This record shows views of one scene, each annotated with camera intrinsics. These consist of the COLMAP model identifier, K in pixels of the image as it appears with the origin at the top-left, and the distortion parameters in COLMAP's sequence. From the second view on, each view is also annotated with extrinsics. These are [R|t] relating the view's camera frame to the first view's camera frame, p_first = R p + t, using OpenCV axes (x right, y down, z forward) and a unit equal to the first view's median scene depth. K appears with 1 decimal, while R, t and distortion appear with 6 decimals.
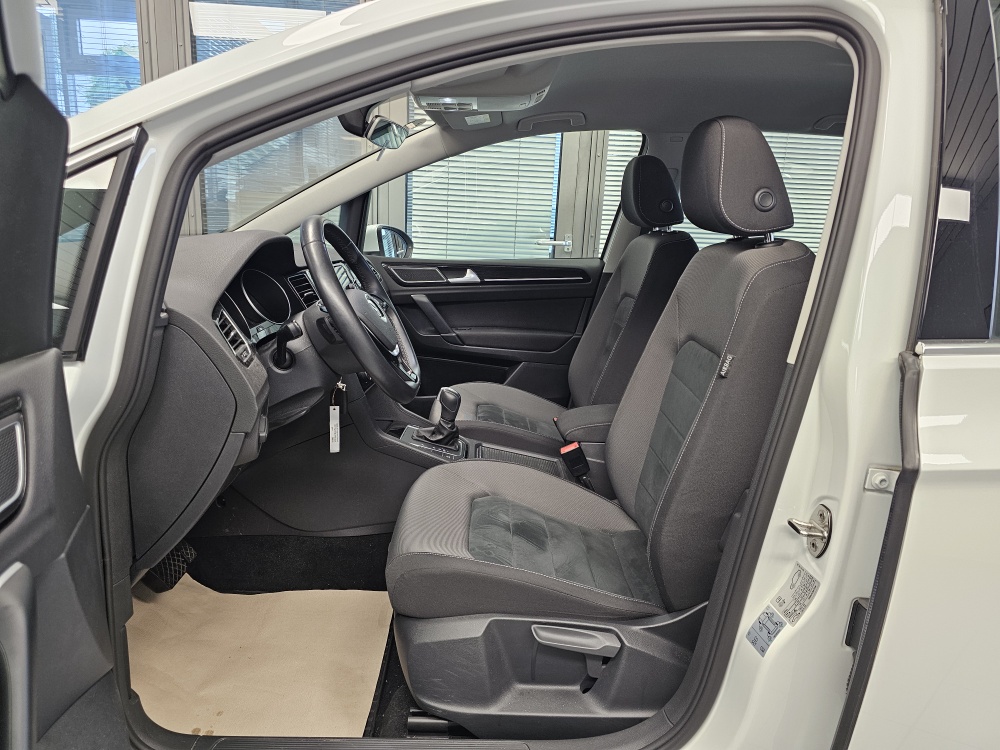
lens RADIAL K [[662.6, 0, 502.7], [0, 662.6, 371.6], [0, 0, 1]] dist [-0.007990, 0.000479]
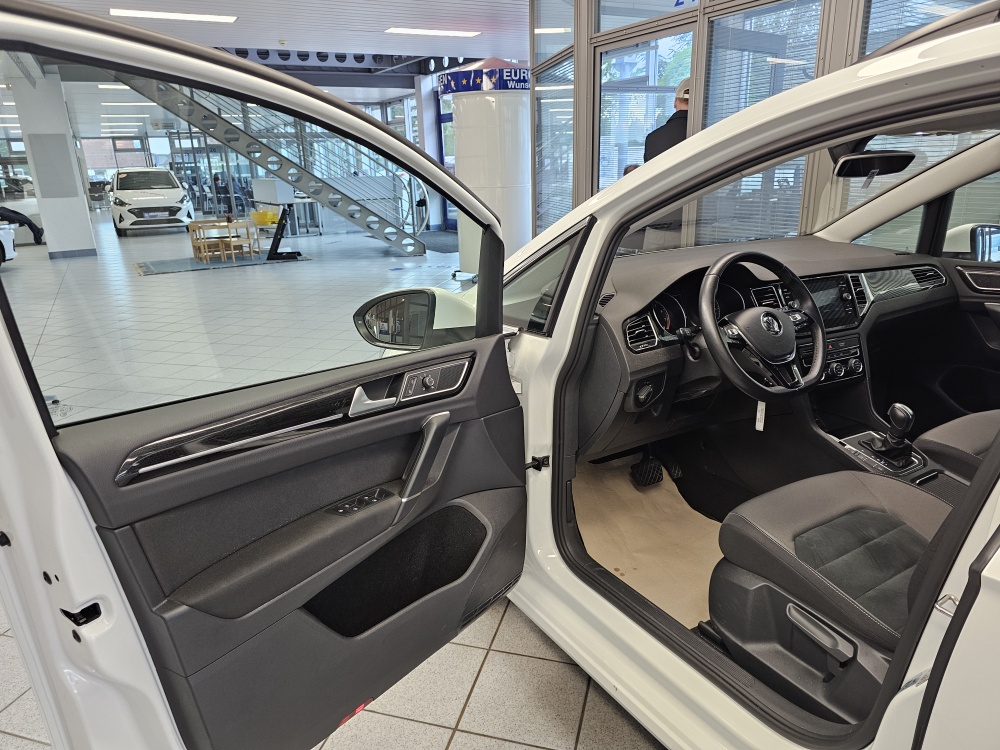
lens RADIAL K [[679.0, 0, 497.7], [0, 679.0, 392.8], [0, 0, 1]] dist [0.023021, -0.047897]
pose [[0.514461, 0.244235, -0.821997, 0.722673], [-0.158060, 0.969165, 0.189038, -0.153532], [0.842821, 0.032673, 0.537201, -0.159618]]
